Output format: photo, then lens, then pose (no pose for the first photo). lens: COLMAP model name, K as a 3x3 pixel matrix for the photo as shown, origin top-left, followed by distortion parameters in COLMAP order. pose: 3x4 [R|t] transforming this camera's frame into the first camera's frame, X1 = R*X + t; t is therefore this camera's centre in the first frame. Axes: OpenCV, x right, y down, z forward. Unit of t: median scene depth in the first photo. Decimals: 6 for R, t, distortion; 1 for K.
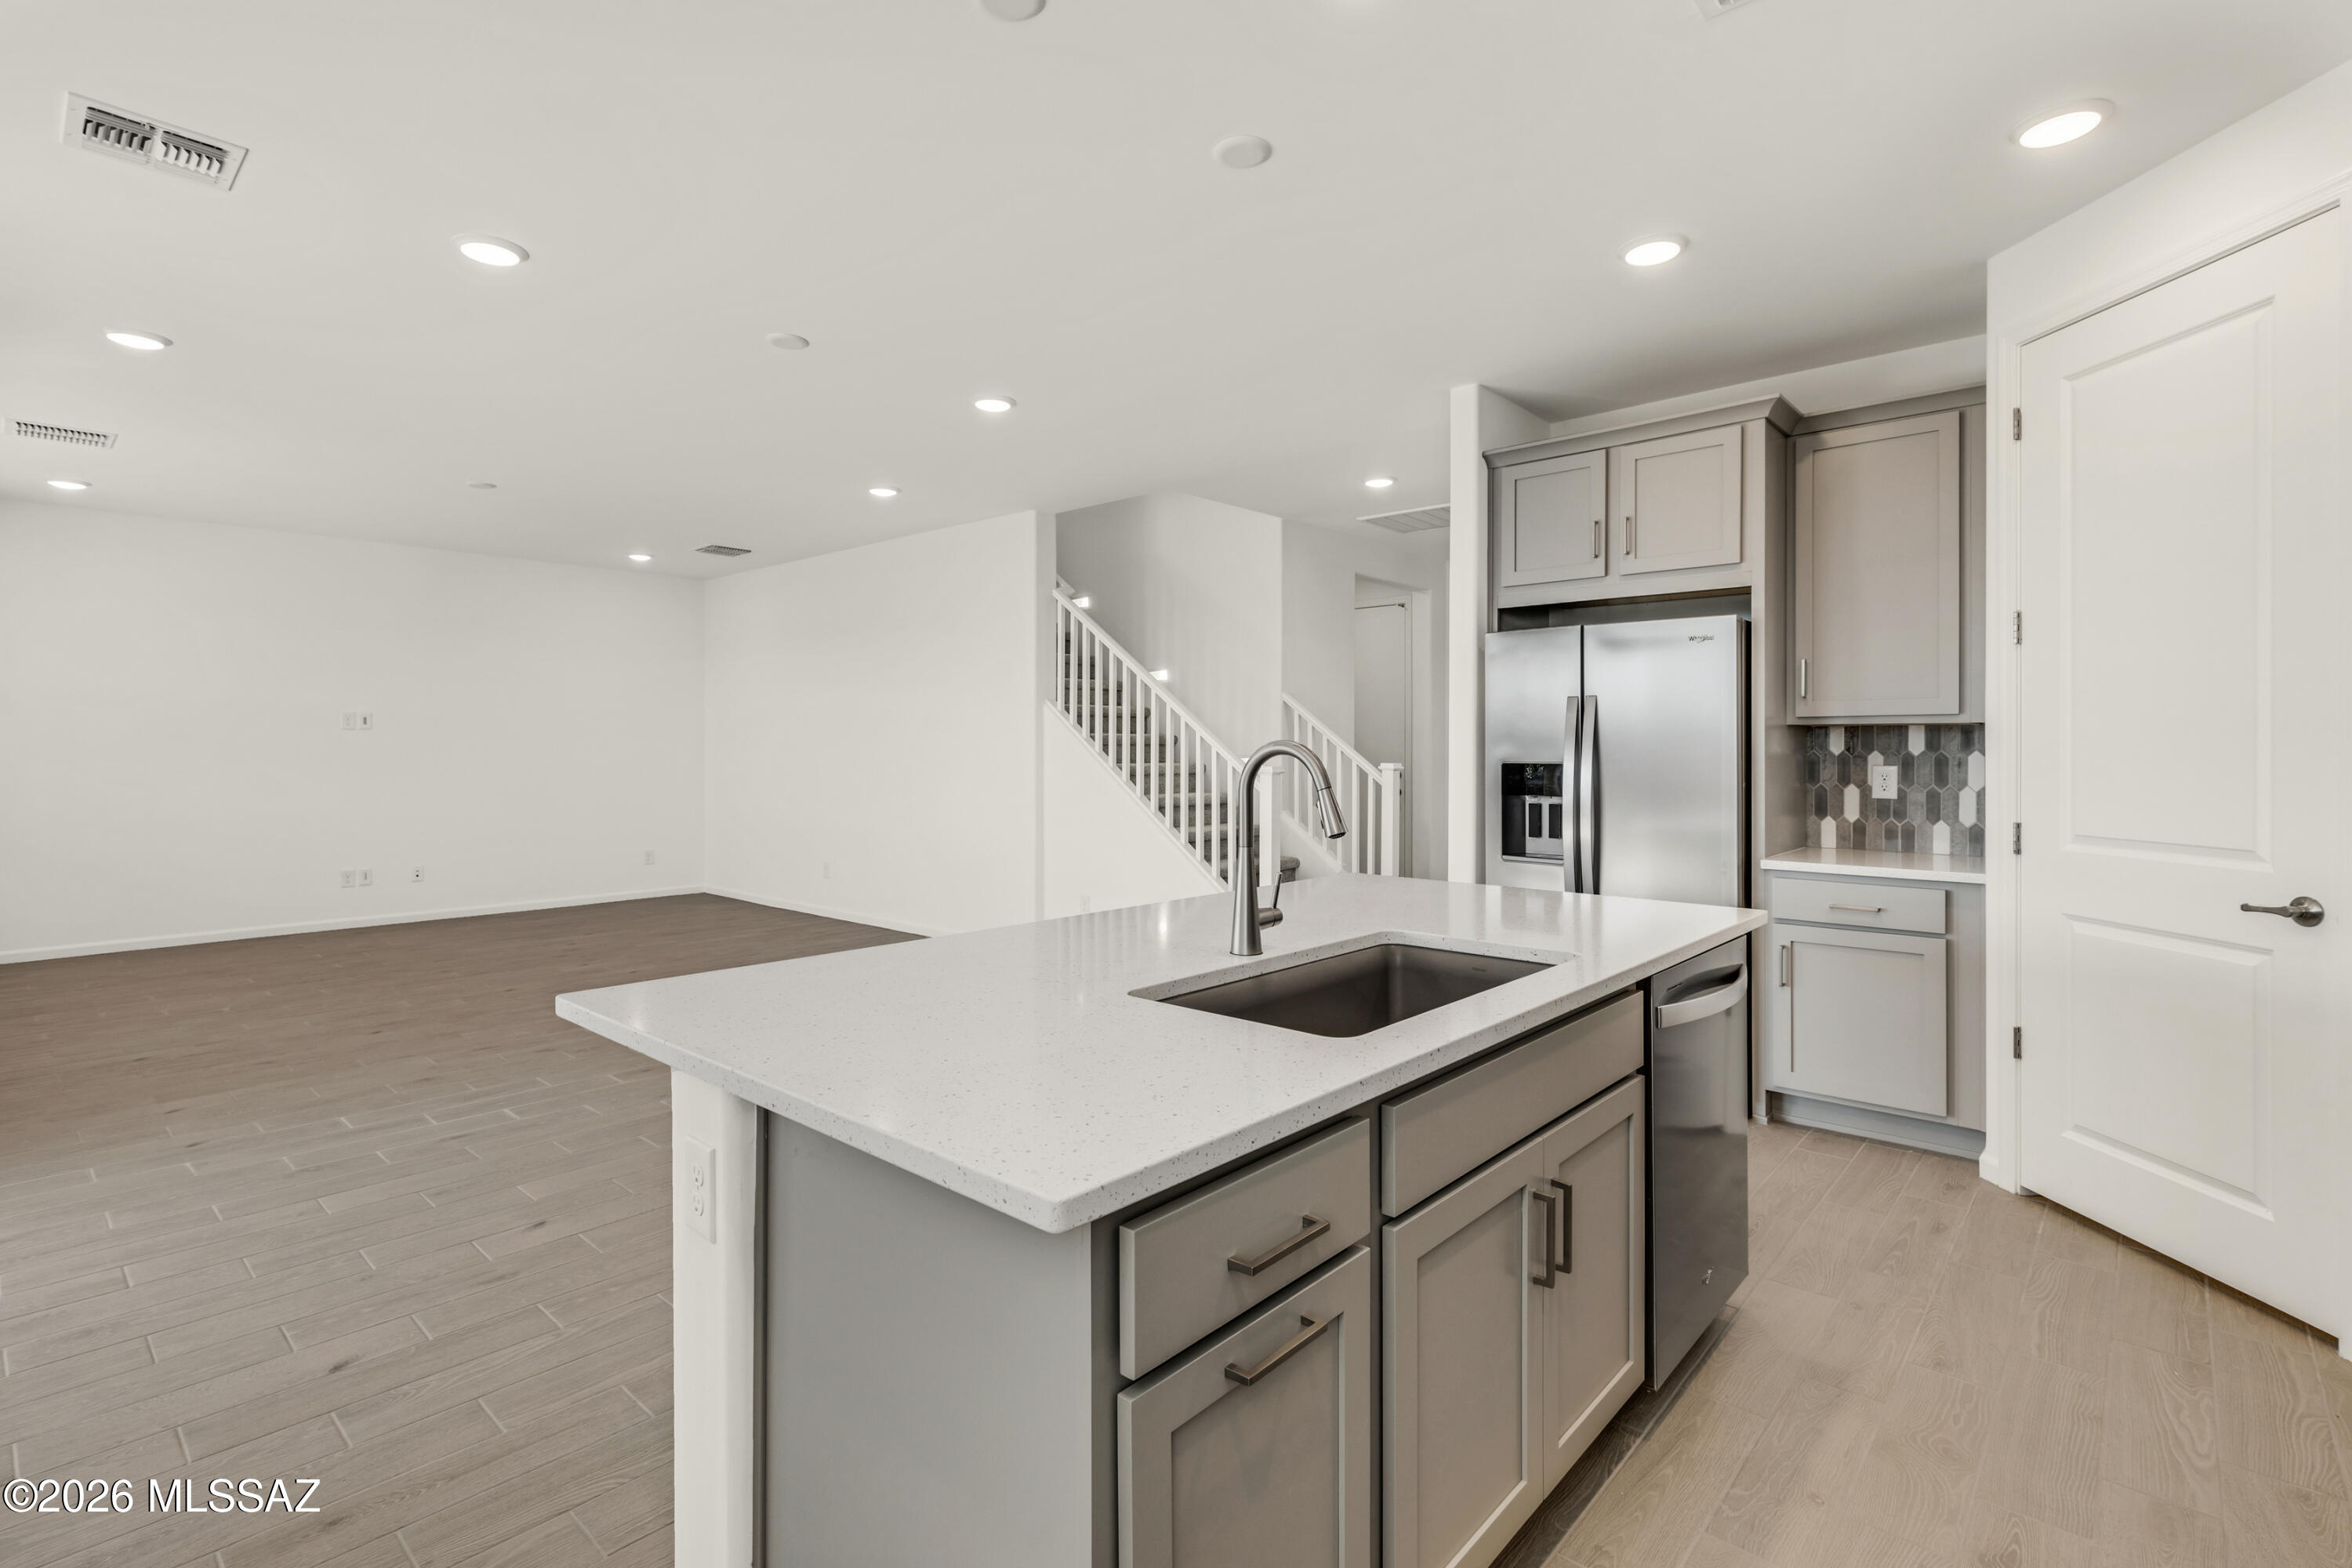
lens RADIAL K [[1068.3, 0, 1175.9], [0, 1068.3, 768.8], [0, 0, 1]] dist [0.007819, 0.000008]
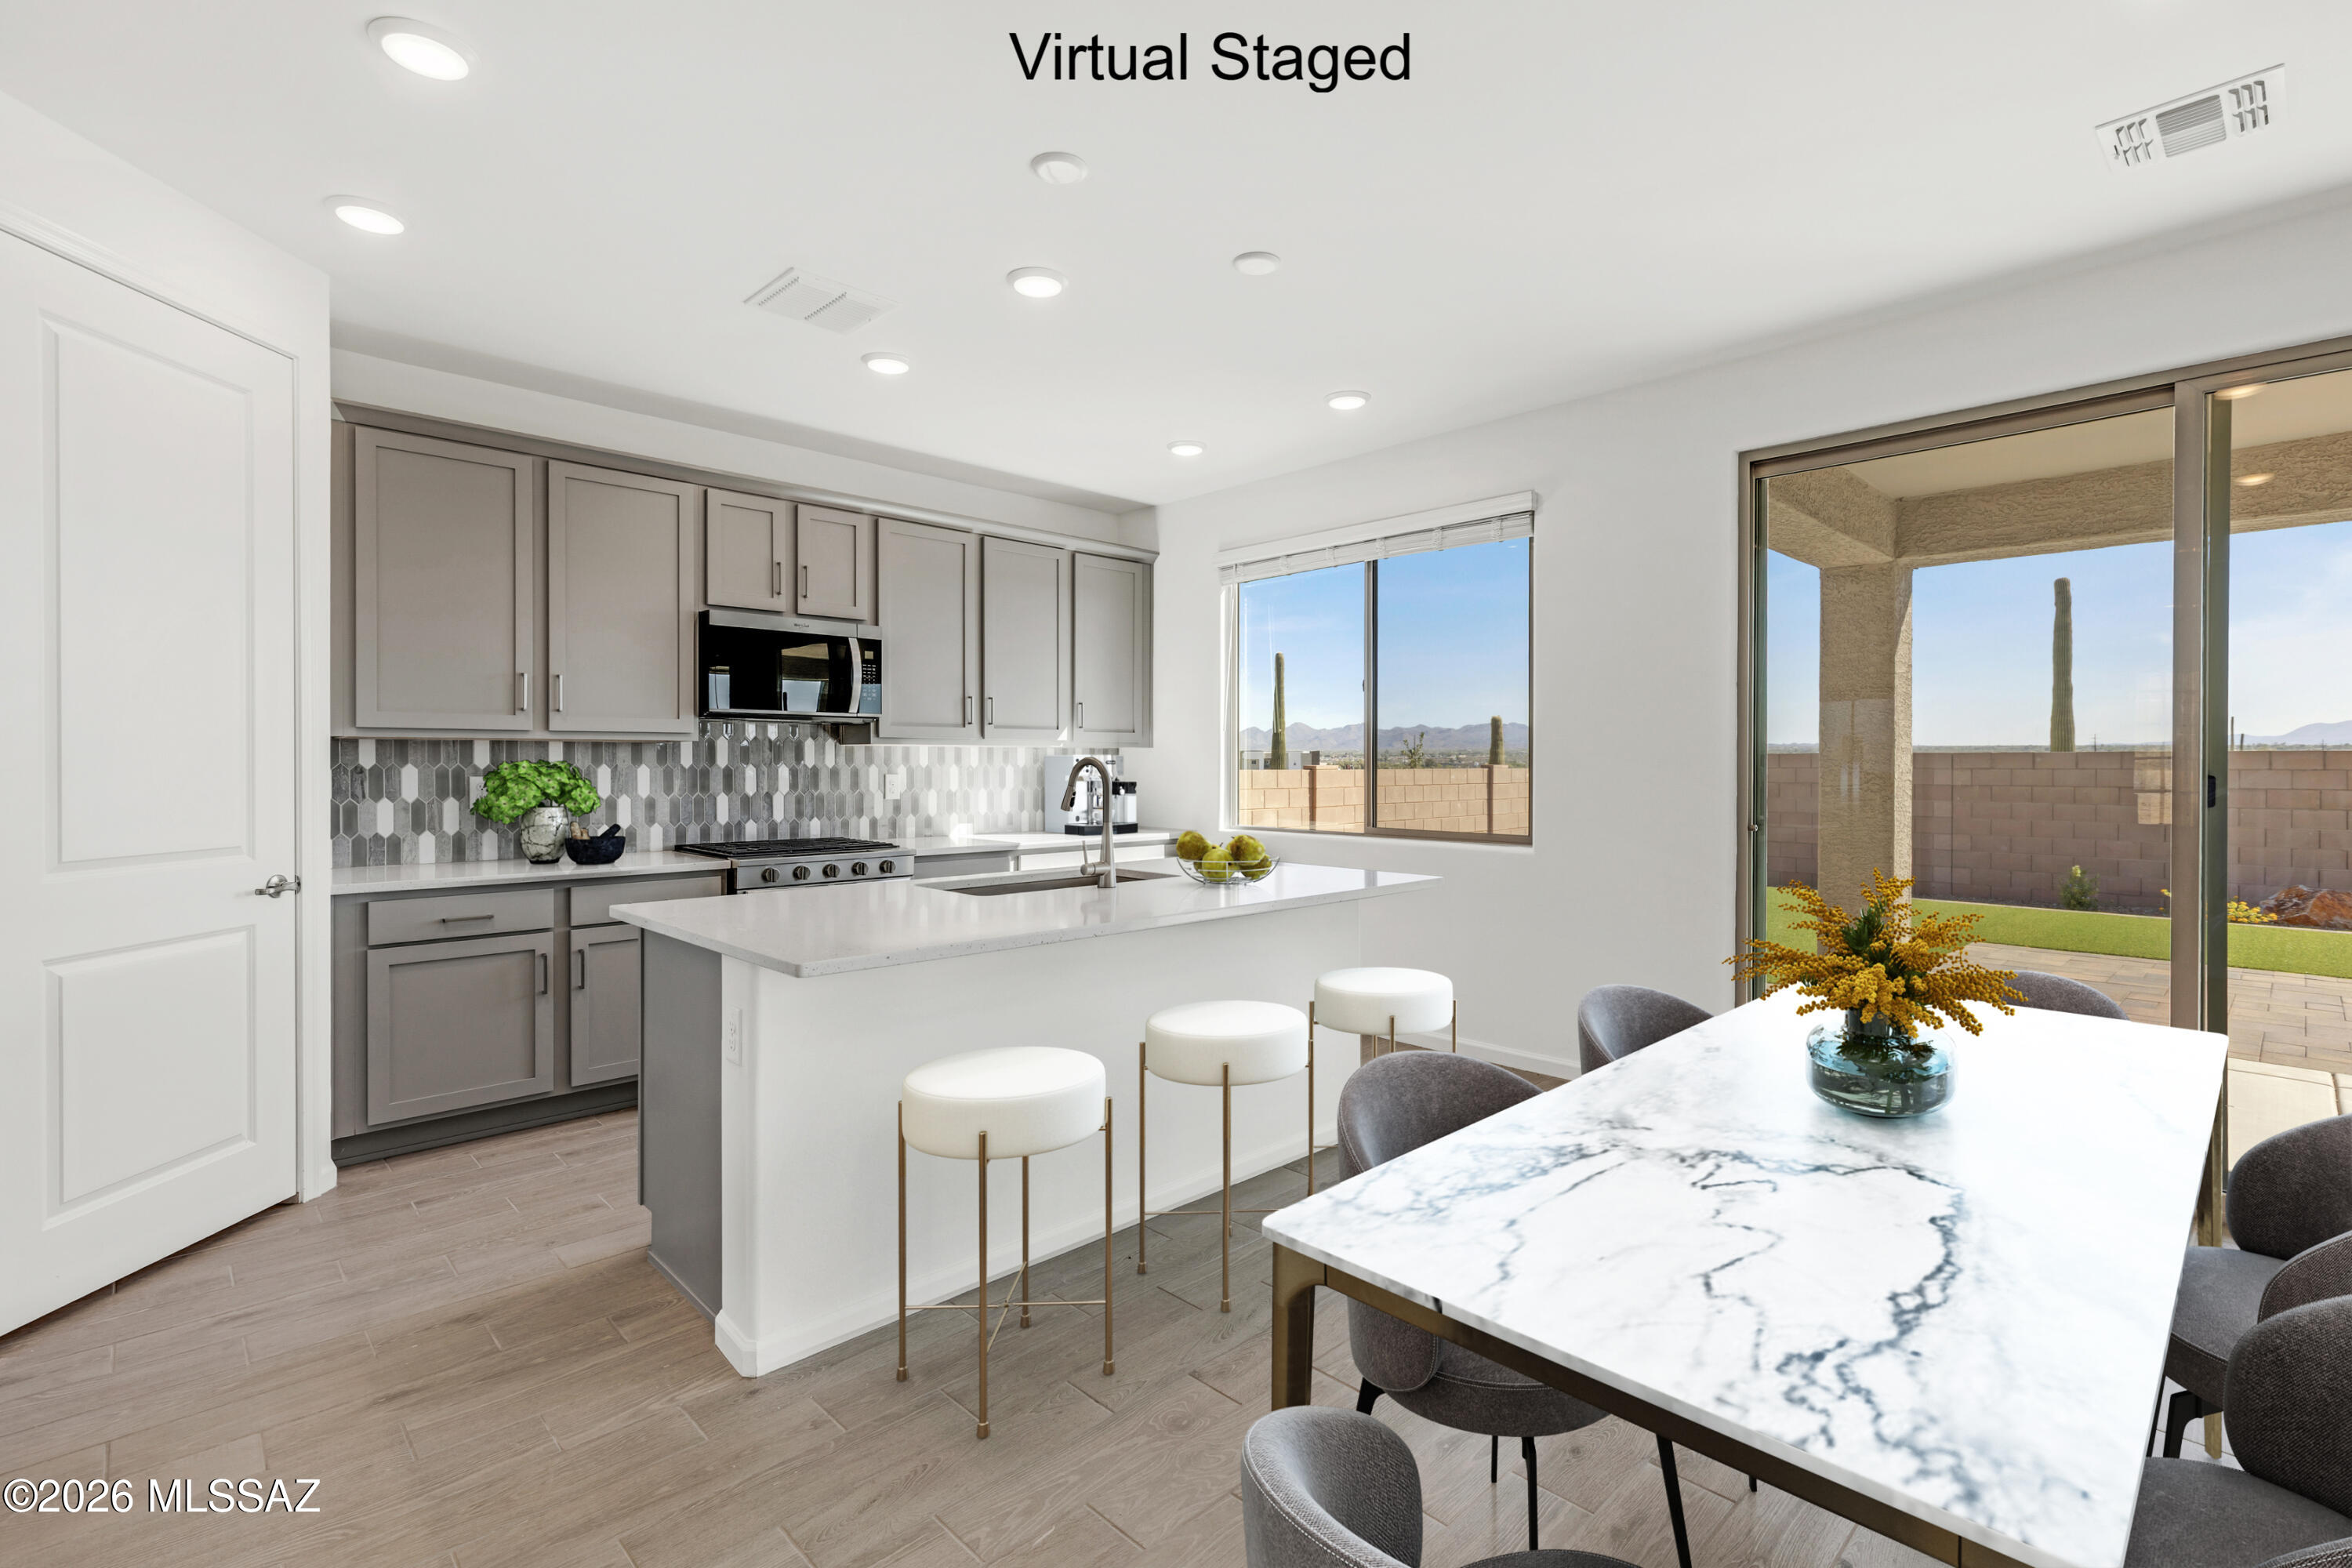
lens RADIAL K [[1068.3, 0, 1189.3], [0, 1068.3, 765.8], [0, 0, 1]] dist [0.007819, 0.000008]
pose [[-0.997801, 0.001986, 0.066244, -0.121978], [0.003368, 0.999779, 0.020759, -0.033740], [-0.066188, 0.020936, -0.997587, 1.961883]]
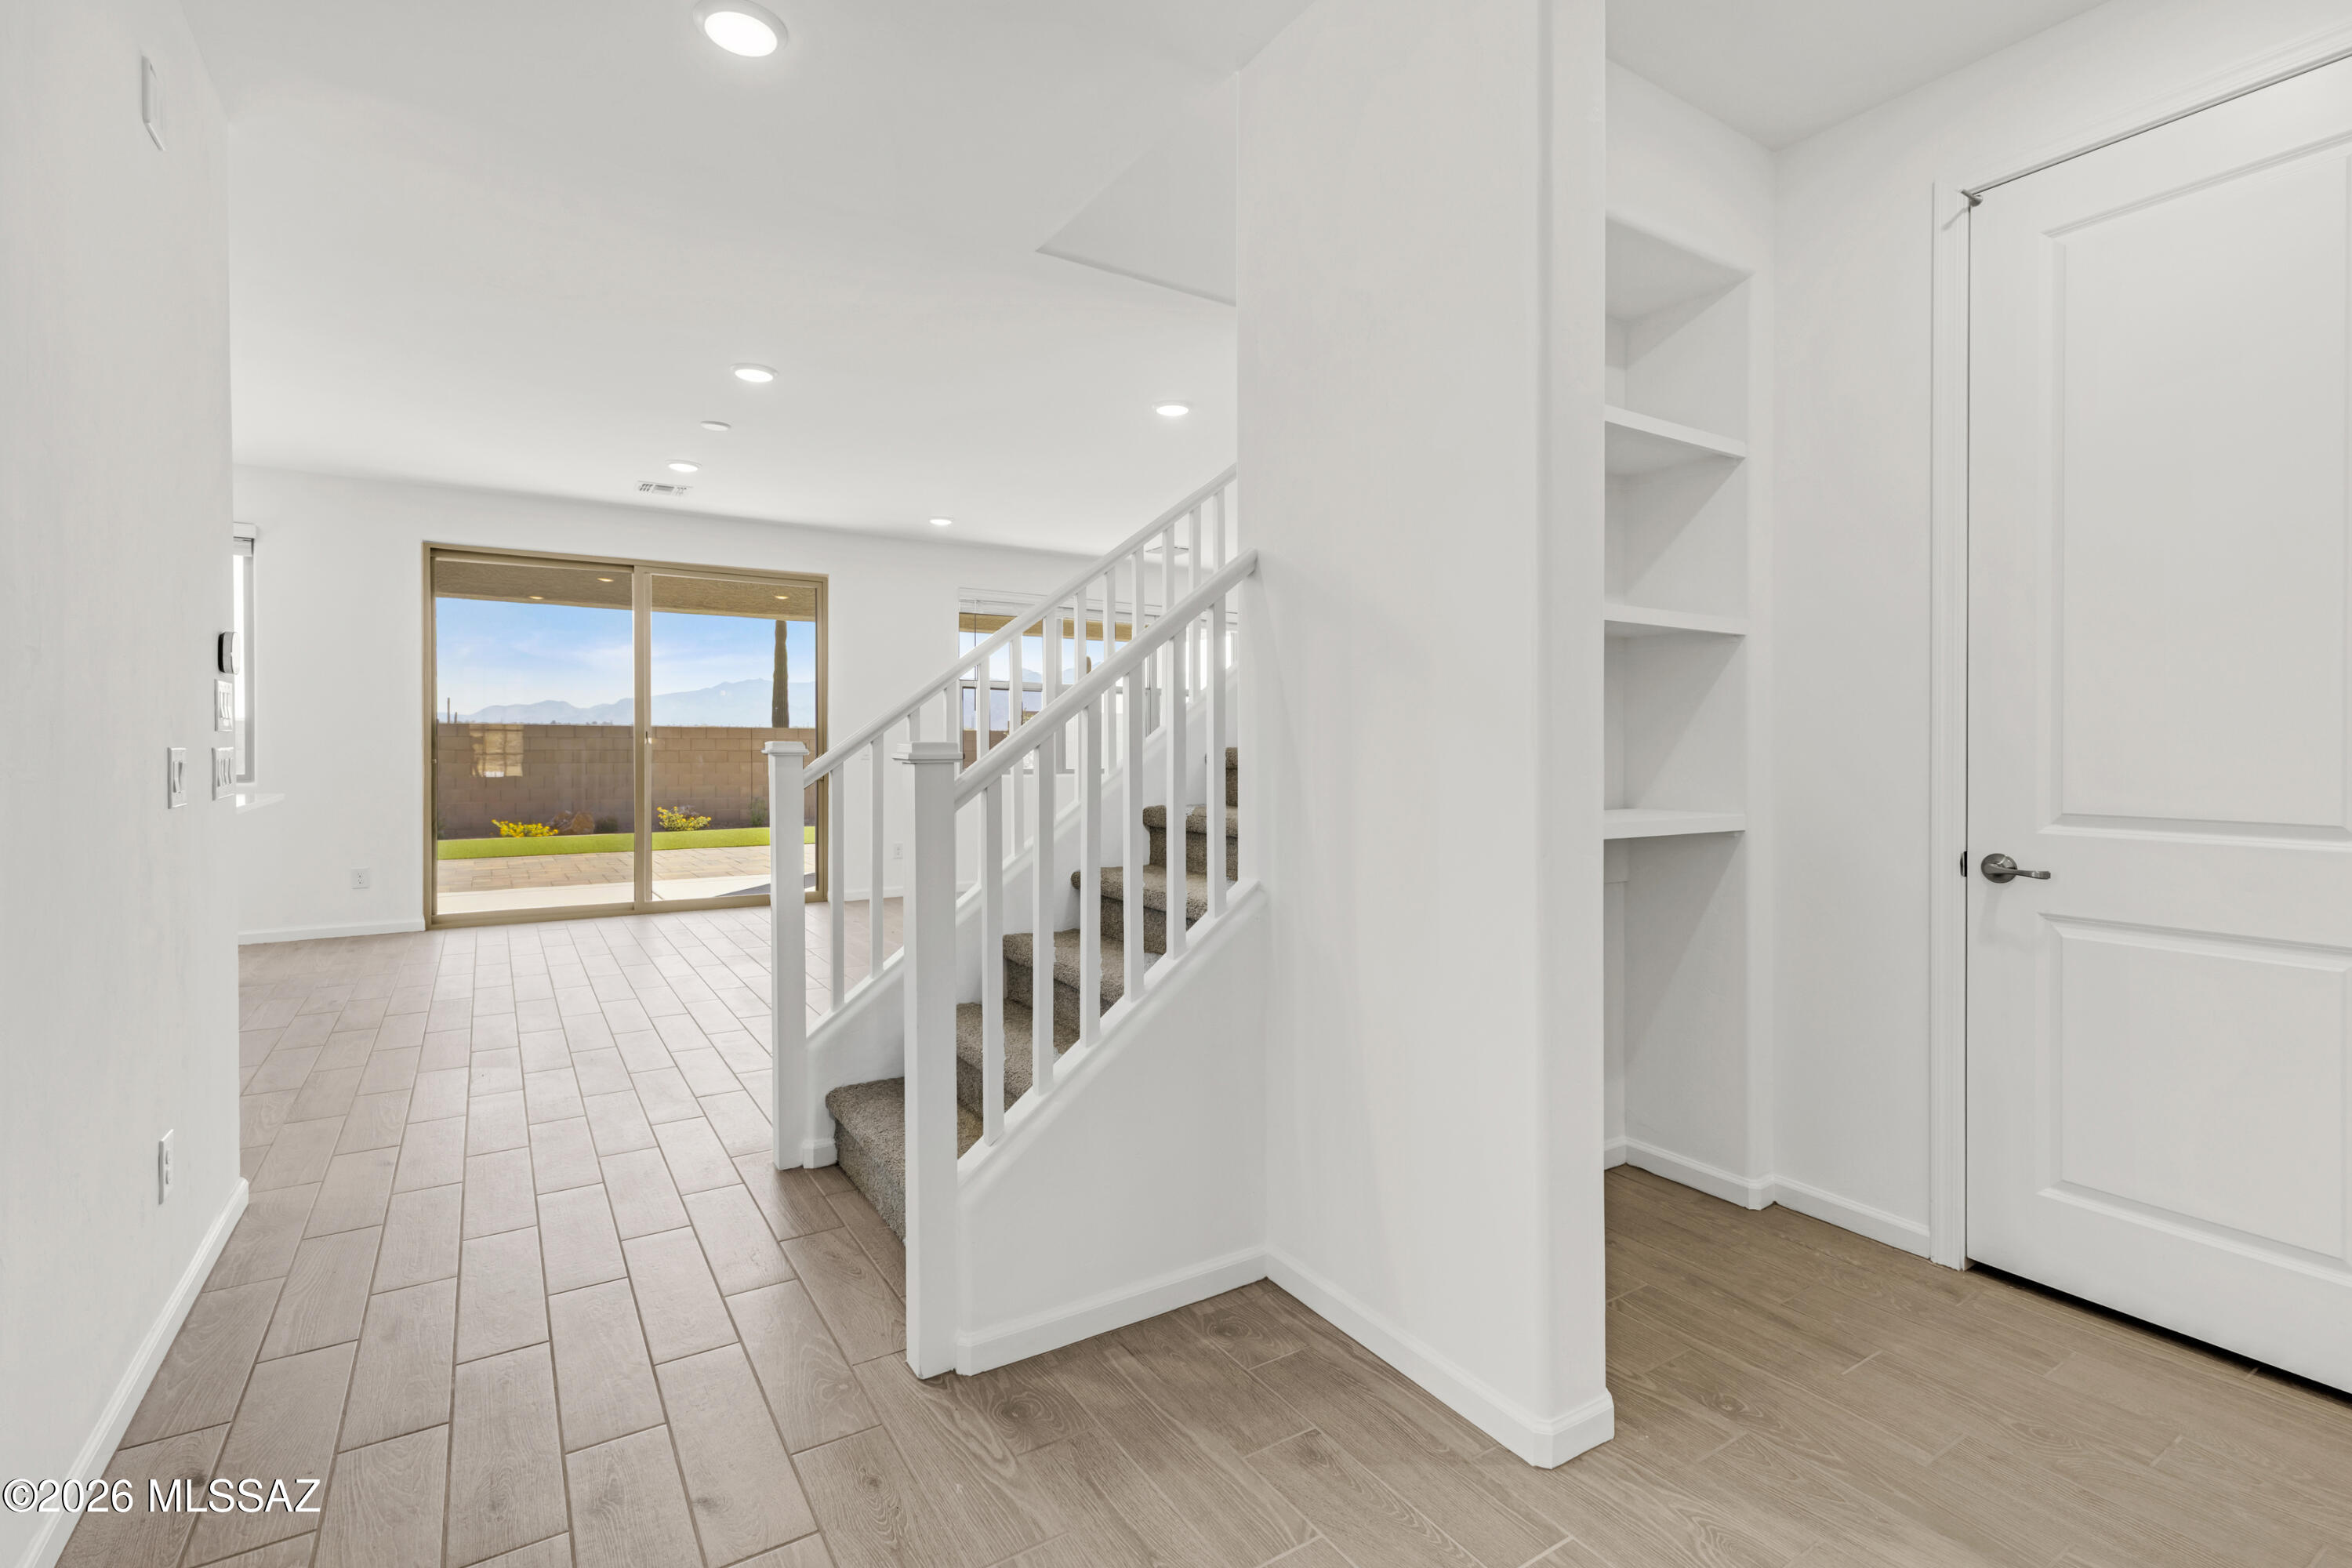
lens RADIAL K [[1068.3, 0, 1206.0], [0, 1068.3, 764.0], [0, 0, 1]] dist [0.007819, 0.000008]
pose [[-0.237716, 0.021291, -0.971101, 0.784104], [-0.022932, 0.999358, 0.027524, -0.025234], [0.971064, 0.028812, -0.237075, 2.534108]]
